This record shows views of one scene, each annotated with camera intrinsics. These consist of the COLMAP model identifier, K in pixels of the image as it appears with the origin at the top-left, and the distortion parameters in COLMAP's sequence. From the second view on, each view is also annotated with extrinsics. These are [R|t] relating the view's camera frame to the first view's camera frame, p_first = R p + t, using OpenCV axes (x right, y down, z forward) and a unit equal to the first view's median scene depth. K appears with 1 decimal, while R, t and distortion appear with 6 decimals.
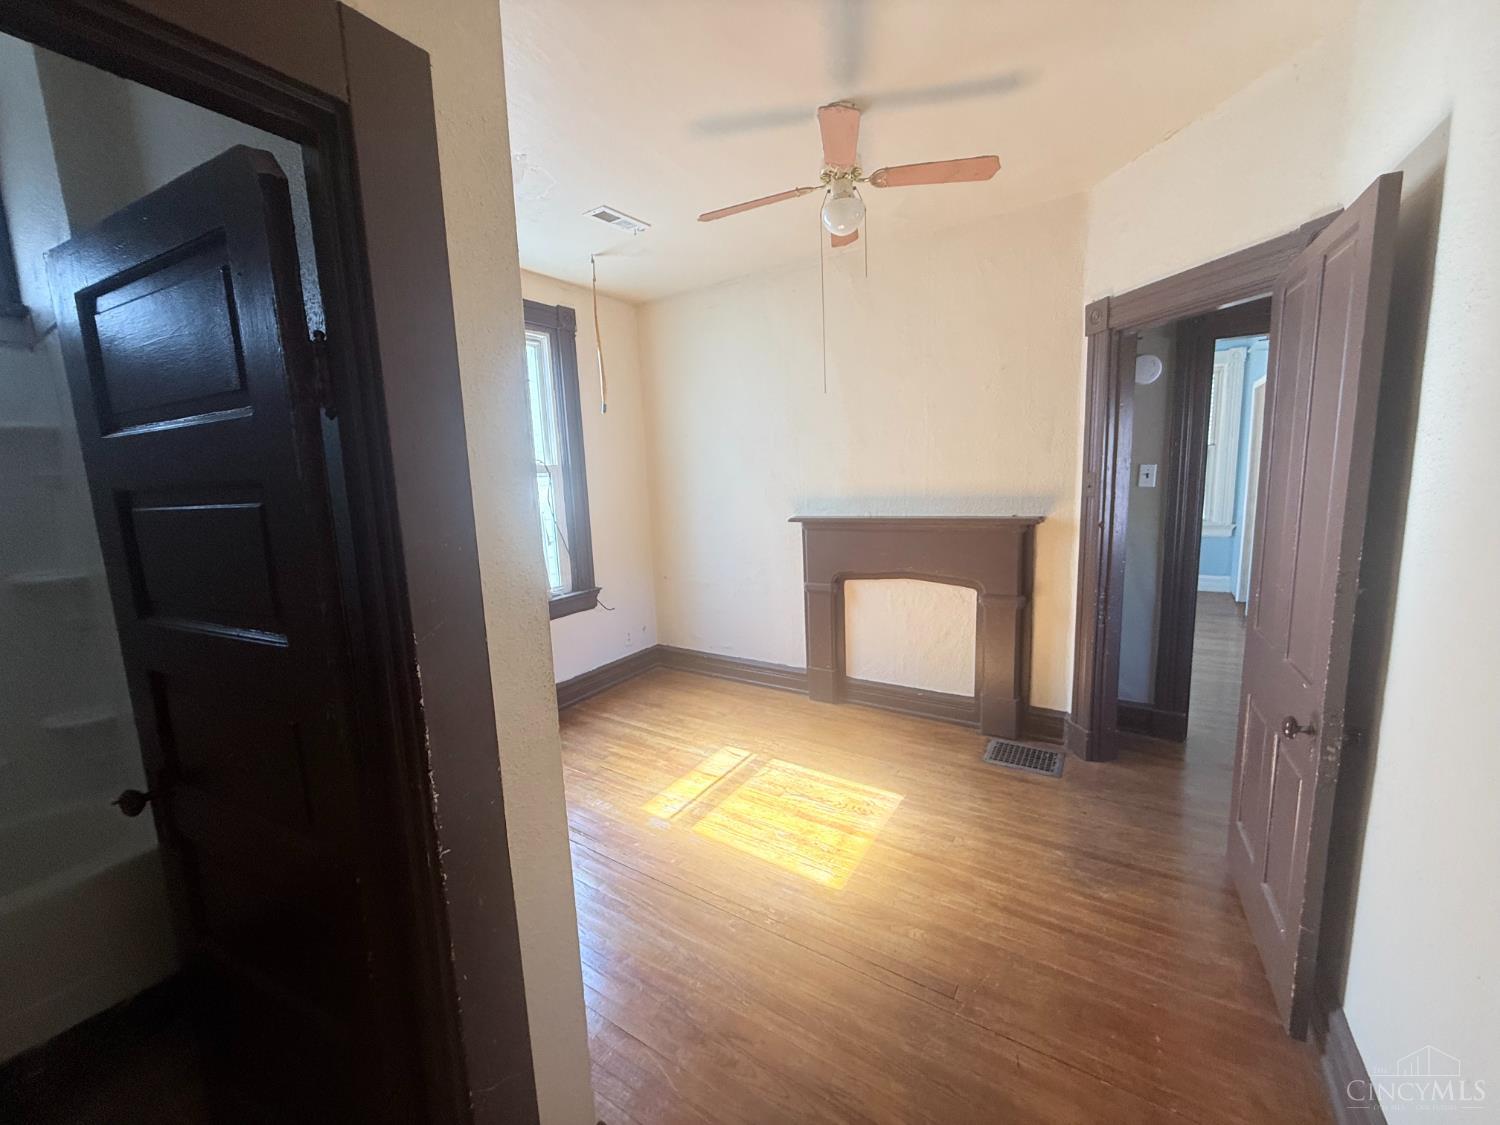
lens RADIAL K [[598.4, 0, 744.9], [0, 598.4, 559.7], [0, 0, 1]] dist [-0.013148, -0.000443]
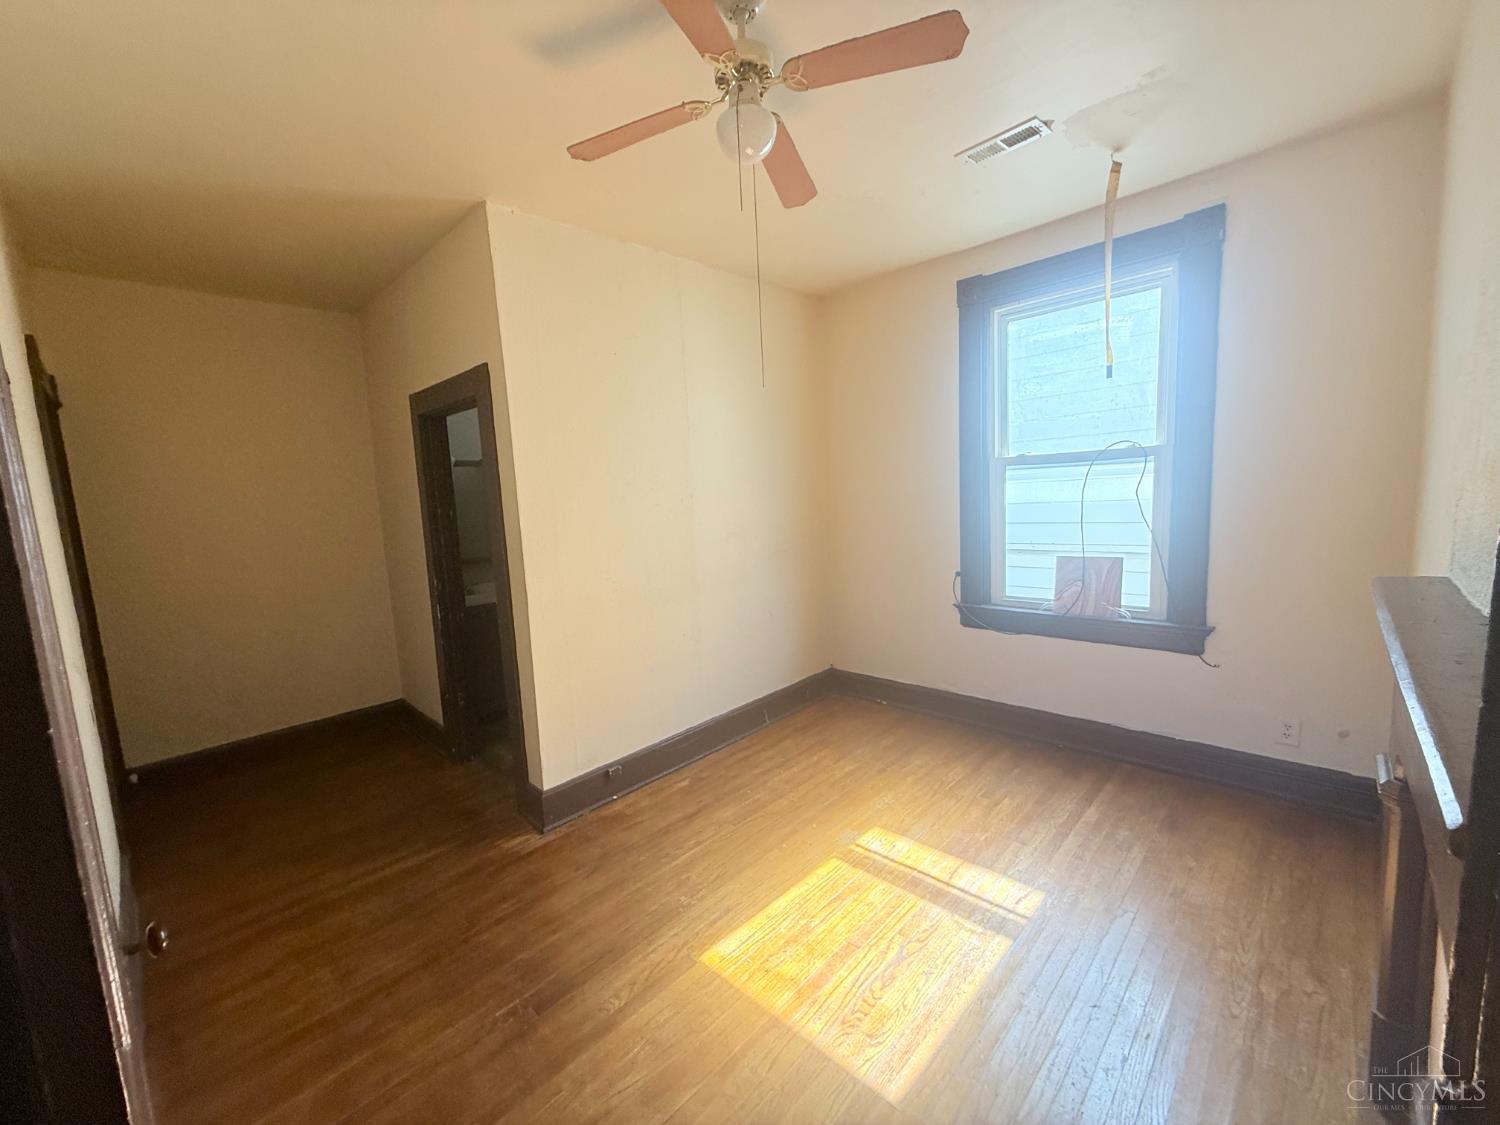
lens RADIAL K [[598.4, 0, 739.7], [0, 598.4, 559.2], [0, 0, 1]] dist [-0.013148, -0.000443]
pose [[-0.203672, 0.165292, -0.964985, 0.620464], [-0.077104, 0.979876, 0.184116, -0.139850], [0.975998, 0.111903, -0.186829, 0.784029]]
